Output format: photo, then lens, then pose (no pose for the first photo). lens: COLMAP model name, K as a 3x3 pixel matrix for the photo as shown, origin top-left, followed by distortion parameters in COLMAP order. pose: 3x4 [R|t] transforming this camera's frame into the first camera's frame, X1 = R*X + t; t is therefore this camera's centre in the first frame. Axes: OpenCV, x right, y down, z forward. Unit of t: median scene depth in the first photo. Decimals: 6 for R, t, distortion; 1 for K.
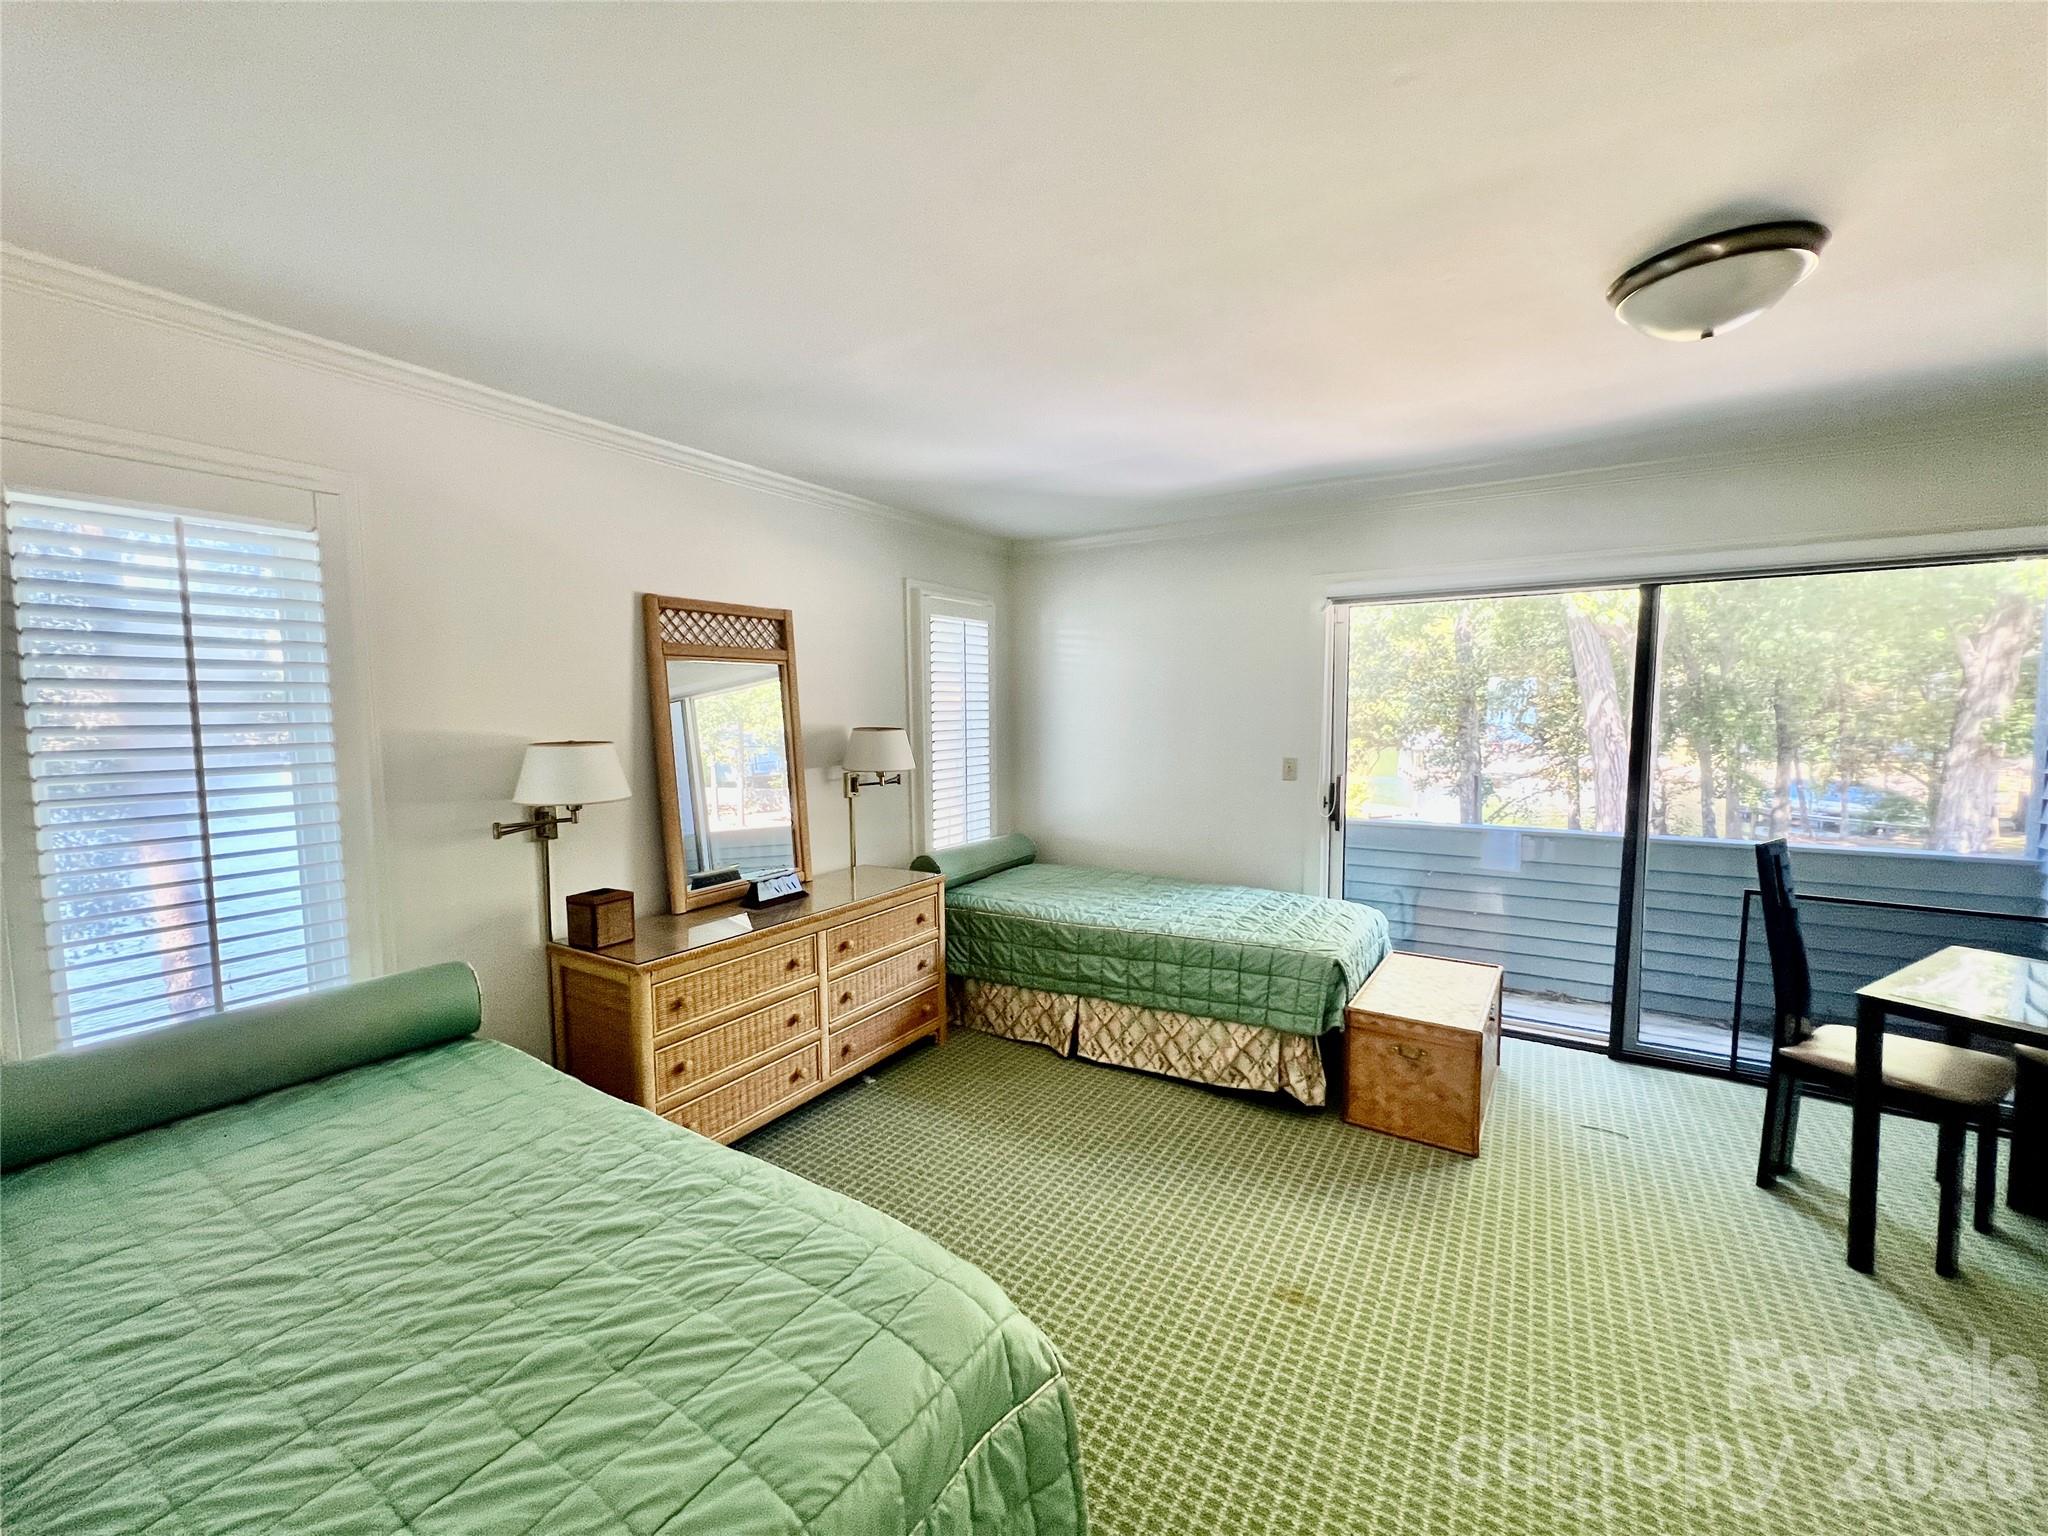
lens RADIAL K [[824.1, 0, 1021.4], [0, 824.1, 768.8], [0, 0, 1]] dist [-0.001929, 0.000043]
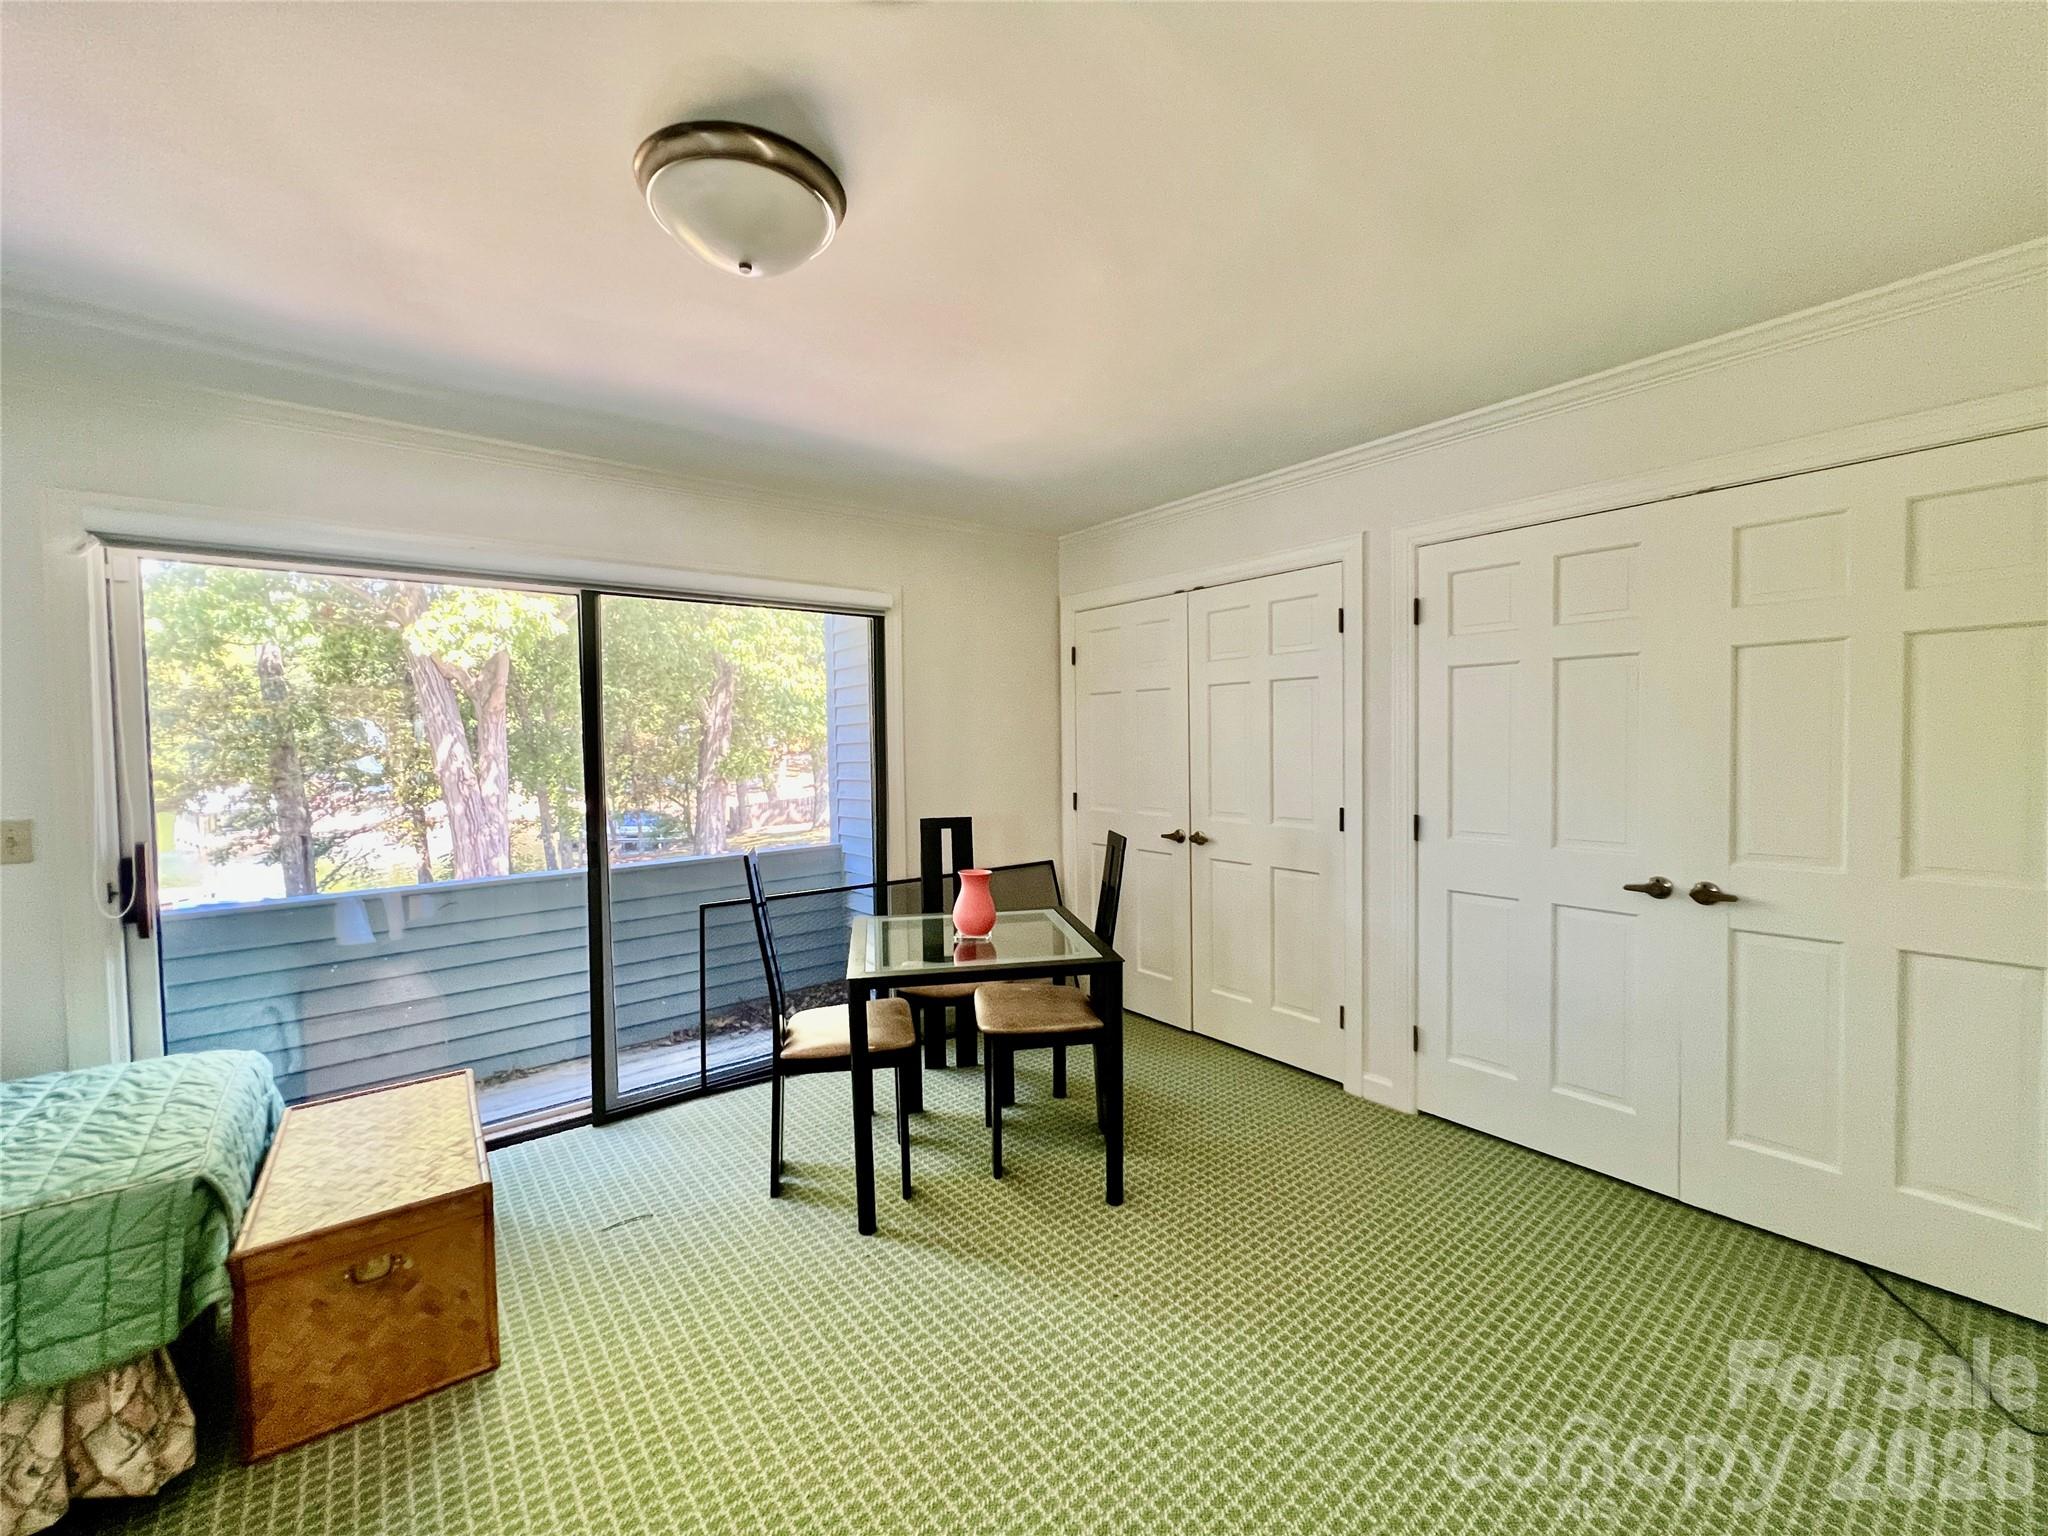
lens RADIAL K [[824.1, 0, 1021.4], [0, 824.1, 768.8], [0, 0, 1]] dist [-0.001929, 0.000043]
pose [[0.331096, -0.032035, 0.943053, 0.053329], [0.087220, 0.996184, 0.003217, 0.010283], [-0.939558, 0.081188, 0.332626, 0.251753]]
